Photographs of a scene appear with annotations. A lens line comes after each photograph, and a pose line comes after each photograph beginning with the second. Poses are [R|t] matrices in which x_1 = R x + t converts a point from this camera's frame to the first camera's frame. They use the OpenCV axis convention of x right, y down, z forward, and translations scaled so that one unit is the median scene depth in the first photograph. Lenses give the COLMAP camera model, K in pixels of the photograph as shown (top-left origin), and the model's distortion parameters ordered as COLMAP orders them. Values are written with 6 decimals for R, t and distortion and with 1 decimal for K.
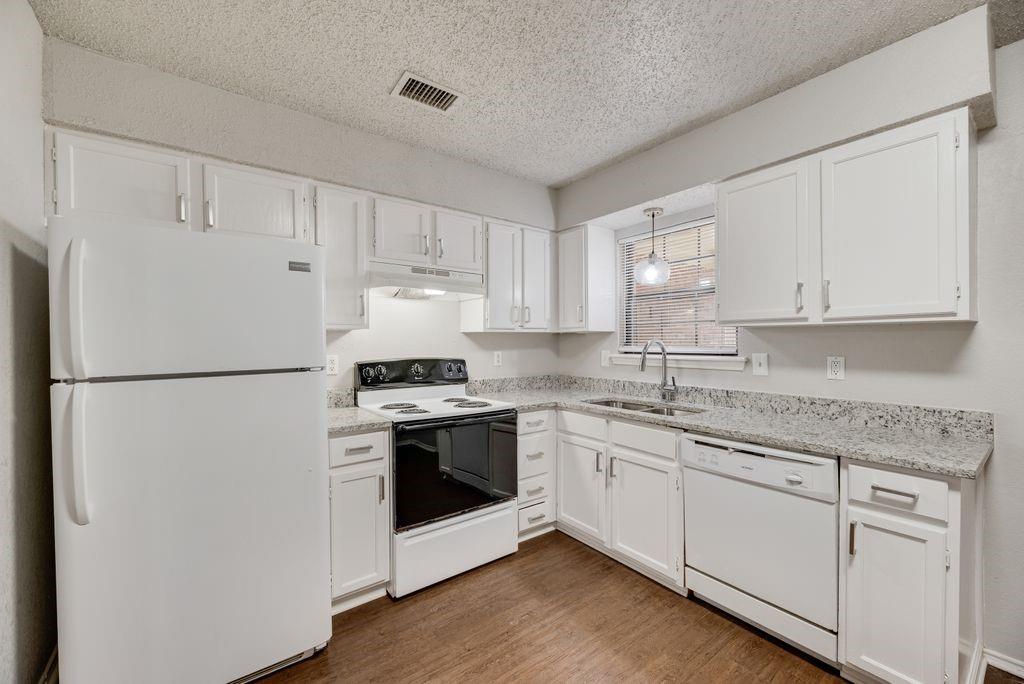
lens RADIAL K [[412.6, 0, 514.4], [0, 412.6, 342.7], [0, 0, 1]] dist [0.000996, 0.000093]
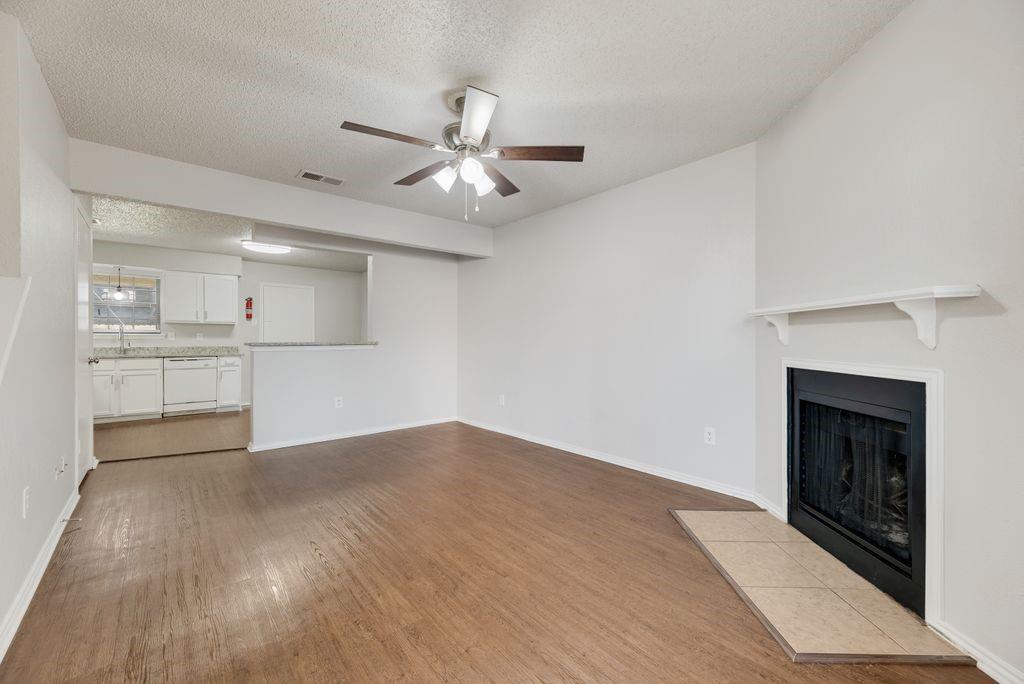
lens RADIAL K [[412.6, 0, 515.7], [0, 412.6, 340.3], [0, 0, 1]] dist [0.000996, 0.000093]
pose [[-0.068347, 0.004305, 0.997652, -2.226359], [0.000852, 0.999991, -0.004257, 0.088651], [-0.997661, 0.000559, -0.068350, -1.058649]]
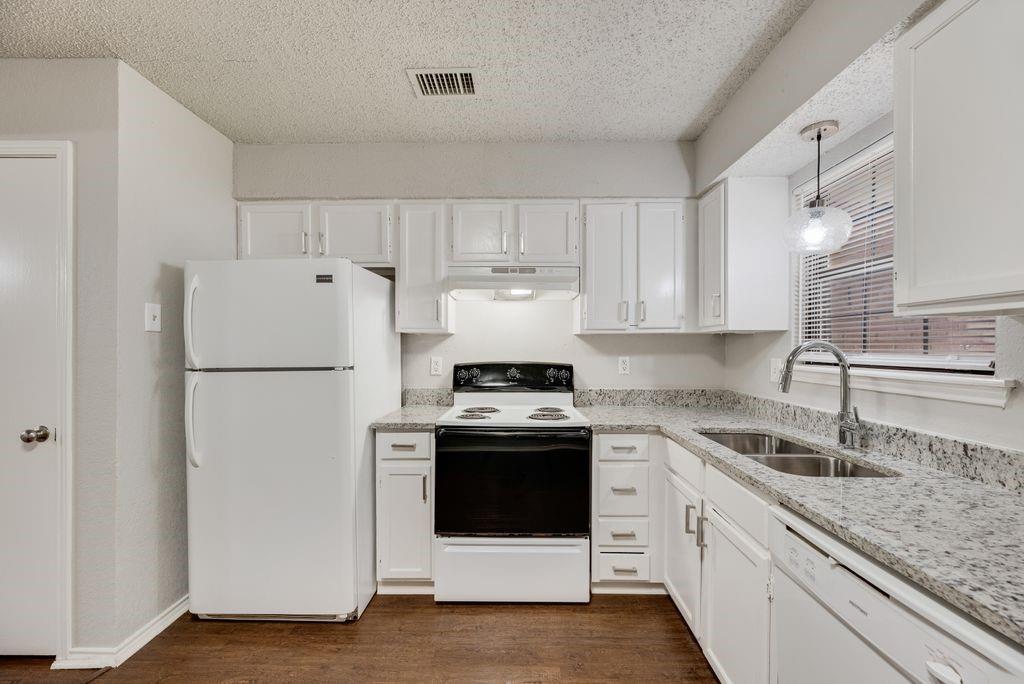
lens RADIAL K [[412.6, 0, 513.7], [0, 412.6, 348.1], [0, 0, 1]] dist [0.000996, 0.000093]
pose [[0.788943, 0.006582, -0.614432, 0.399273], [-0.004517, 0.999978, 0.004912, 0.000598], [0.614450, -0.001100, 0.788955, 0.276984]]
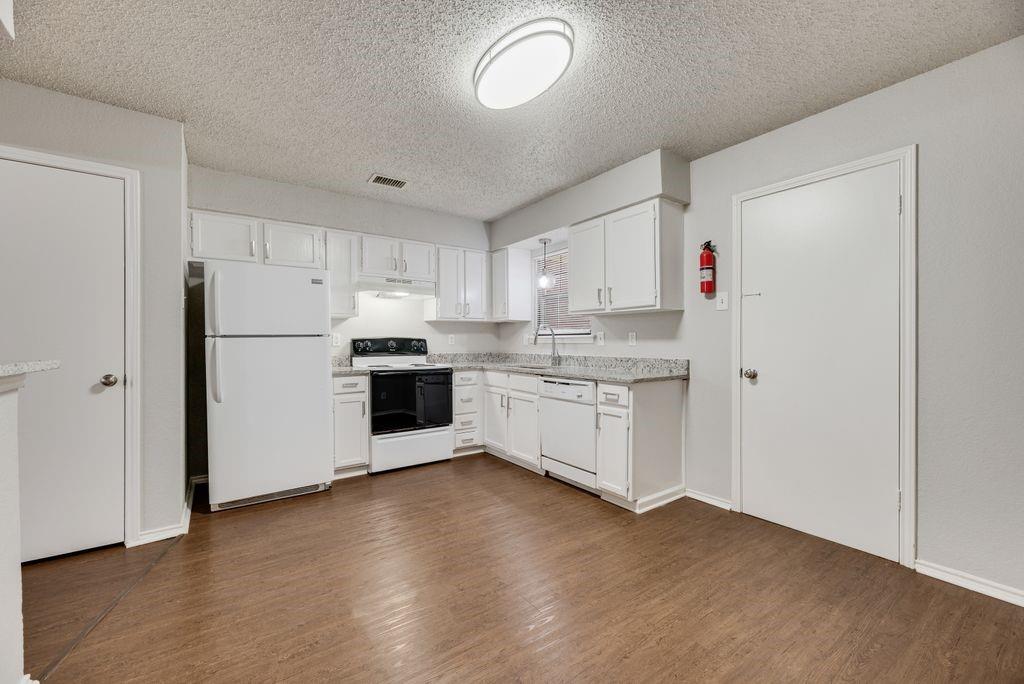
lens RADIAL K [[412.6, 0, 515.1], [0, 412.6, 342.9], [0, 0, 1]] dist [0.000996, 0.000093]
pose [[0.999650, 0.000403, -0.026453, 0.297320], [-0.000359, 0.999999, 0.001682, 0.063981], [0.026453, -0.001672, 0.999649, -0.589403]]
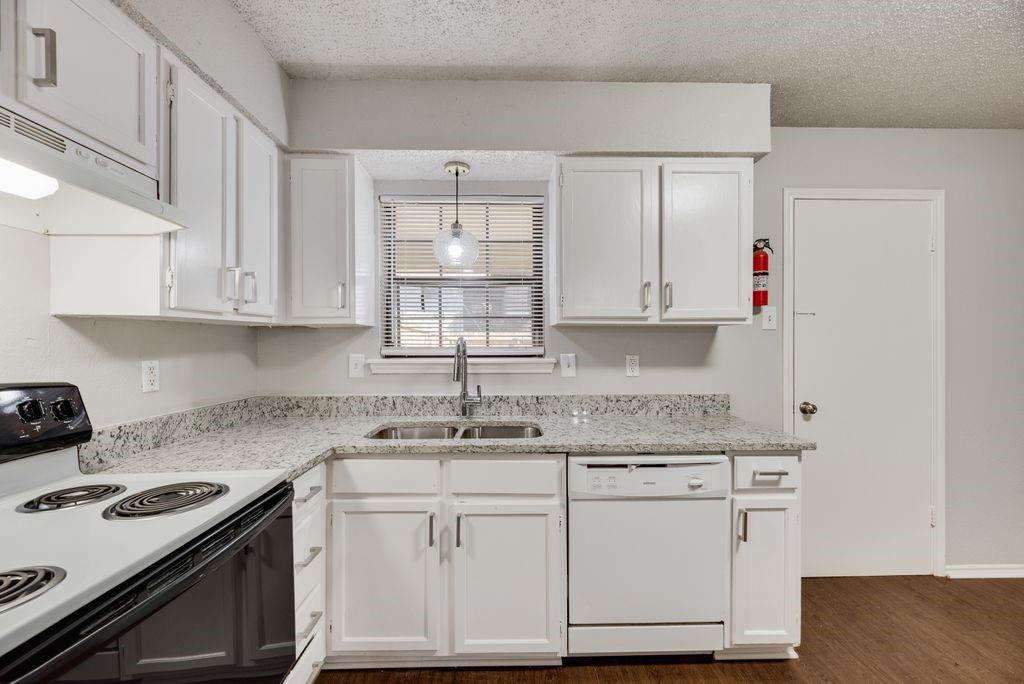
lens RADIAL K [[412.6, 0, 513.2], [0, 412.6, 344.6], [0, 0, 1]] dist [0.000996, 0.000093]
pose [[0.586839, -0.000801, 0.809703, -0.238684], [0.001292, 0.999999, 0.000052, 0.004628], [-0.809702, 0.001016, 0.586840, 0.530921]]
